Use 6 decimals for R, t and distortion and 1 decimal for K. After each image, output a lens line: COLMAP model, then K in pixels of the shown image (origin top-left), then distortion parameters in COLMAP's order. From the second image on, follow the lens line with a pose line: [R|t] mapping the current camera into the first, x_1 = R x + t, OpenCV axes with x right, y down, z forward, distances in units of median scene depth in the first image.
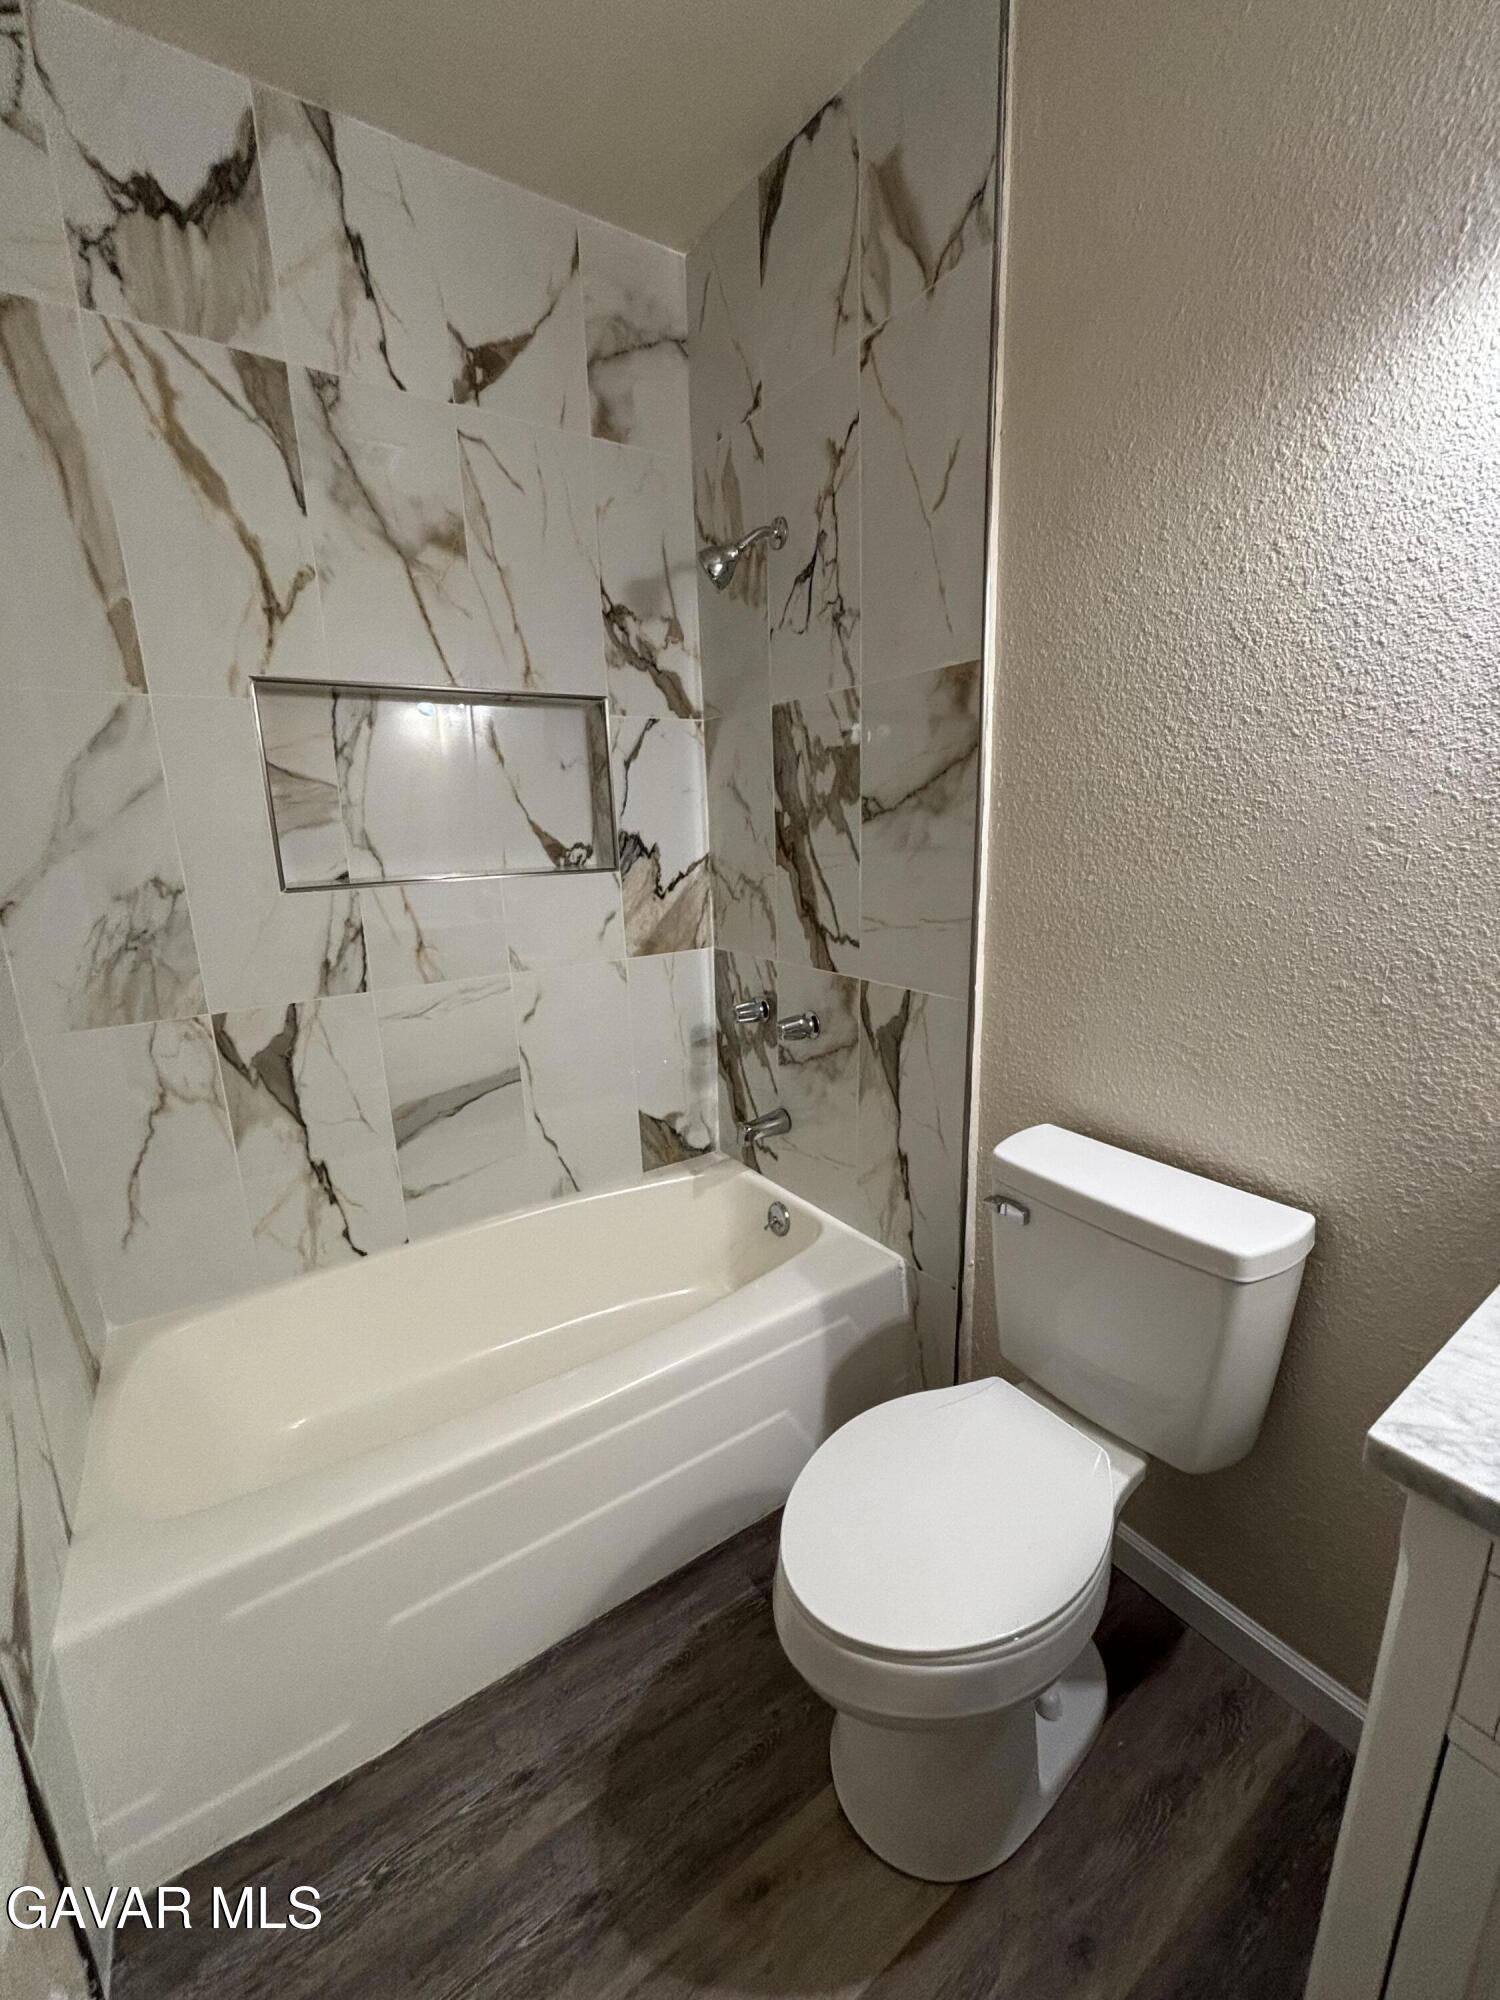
lens RADIAL K [[798.7, 0, 750.1], [0, 798.7, 1002.0], [0, 0, 1]] dist [0.009167, -0.002802]
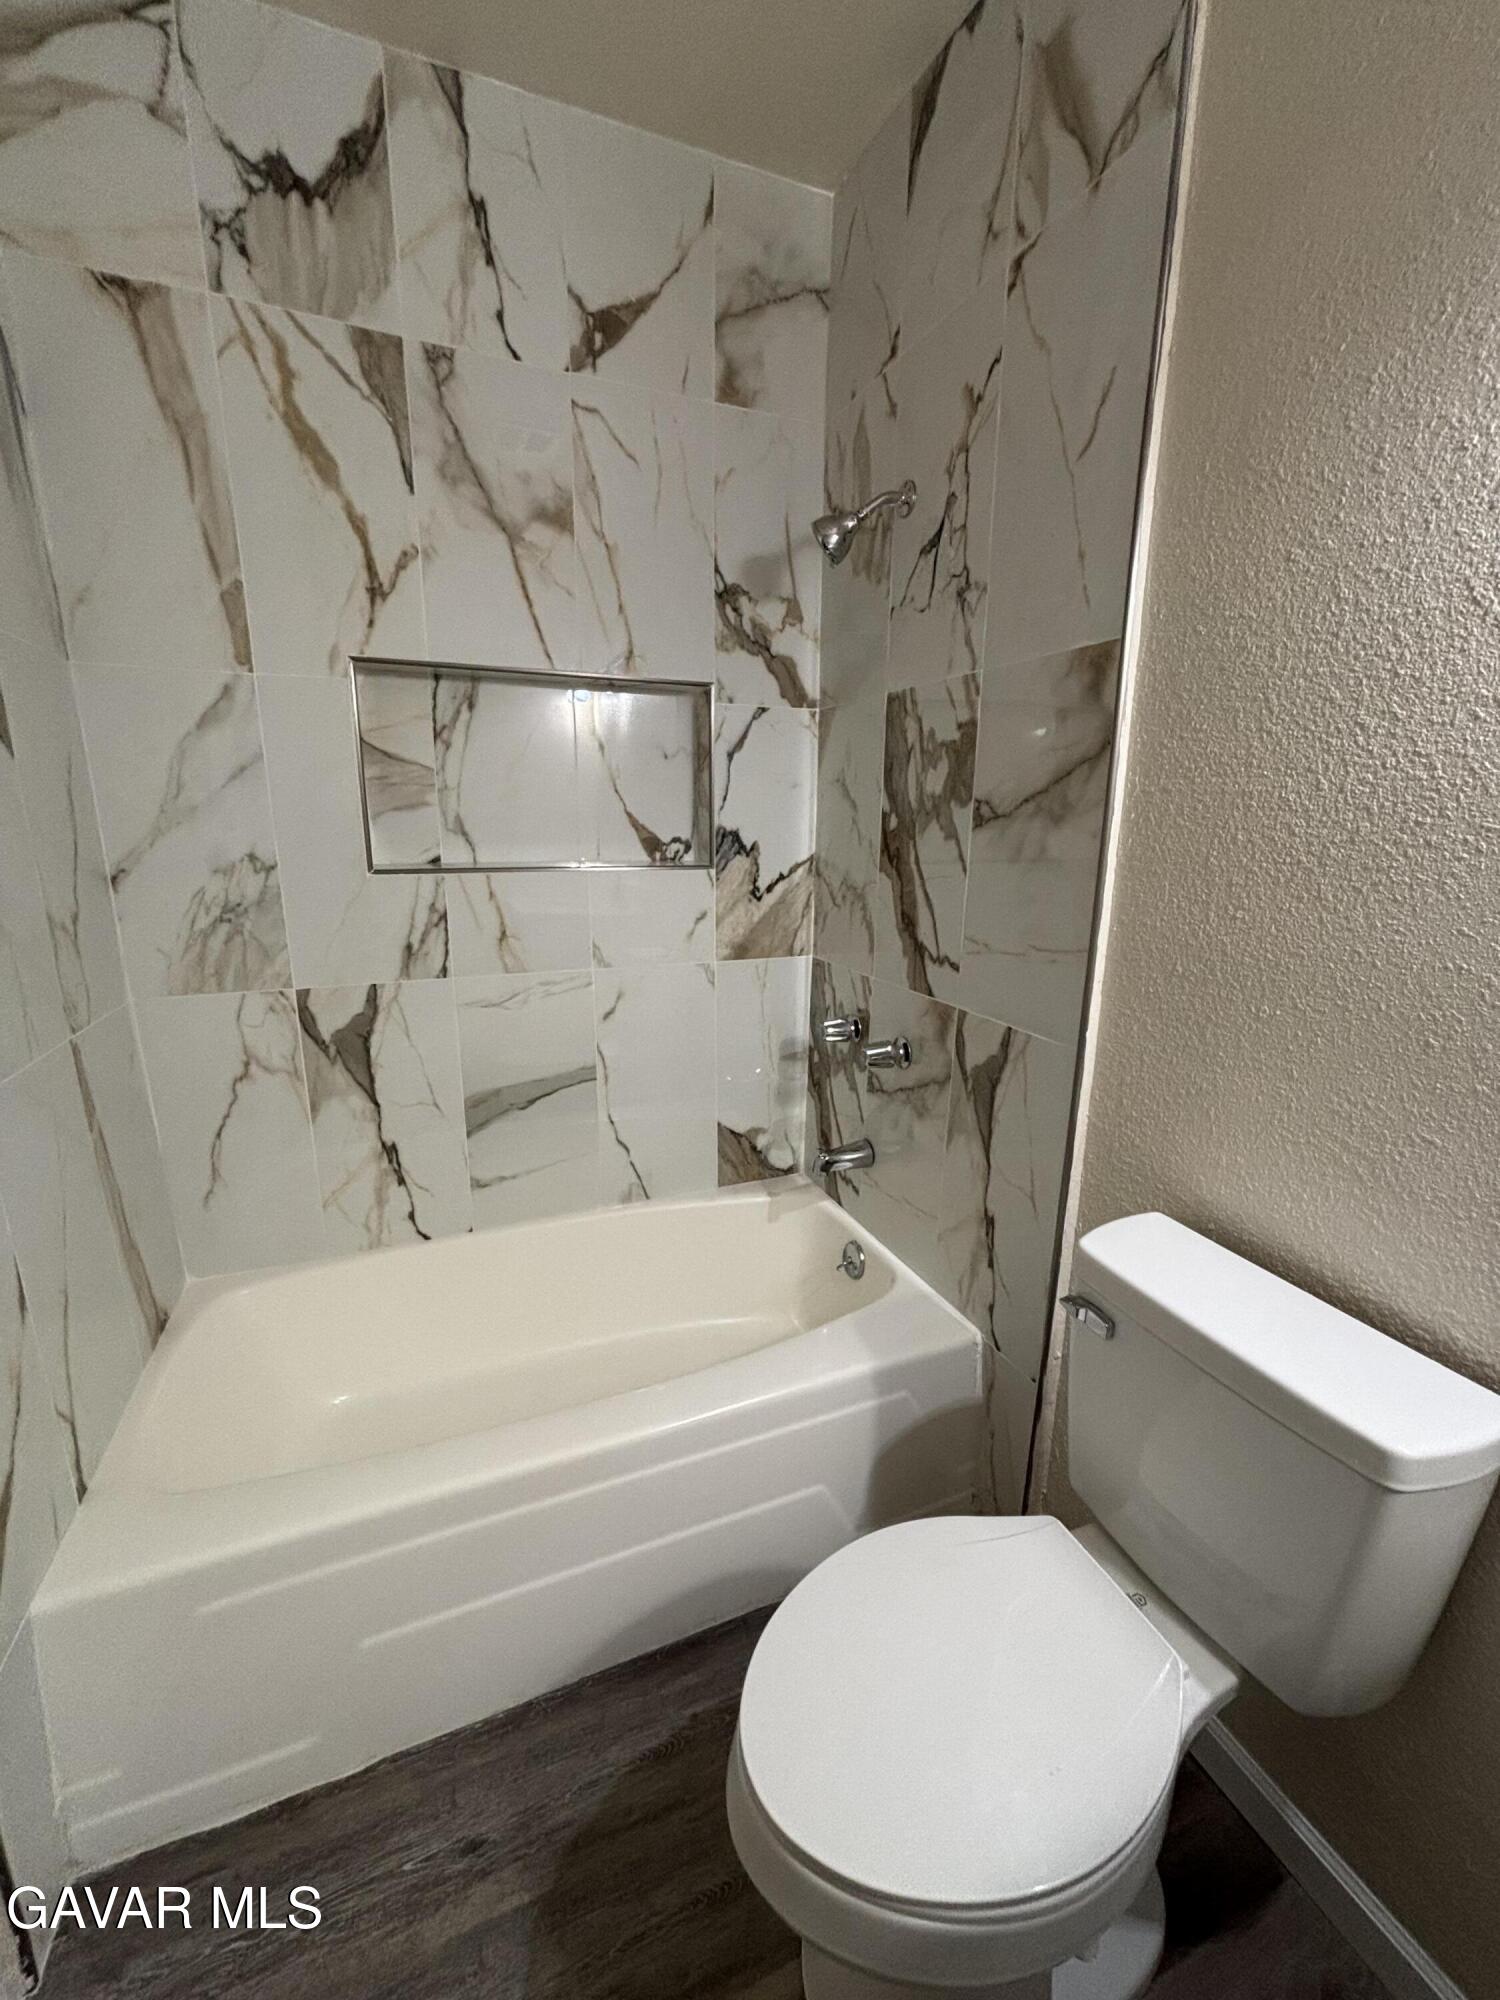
lens RADIAL K [[798.7, 0, 752.8], [0, 798.7, 1001.2], [0, 0, 1]] dist [0.009167, -0.002802]
pose [[0.978436, 0.085206, -0.188156, 0.094903], [-0.084002, 0.996362, 0.014381, -0.034458], [0.188697, 0.001734, 0.982034, 0.113573]]
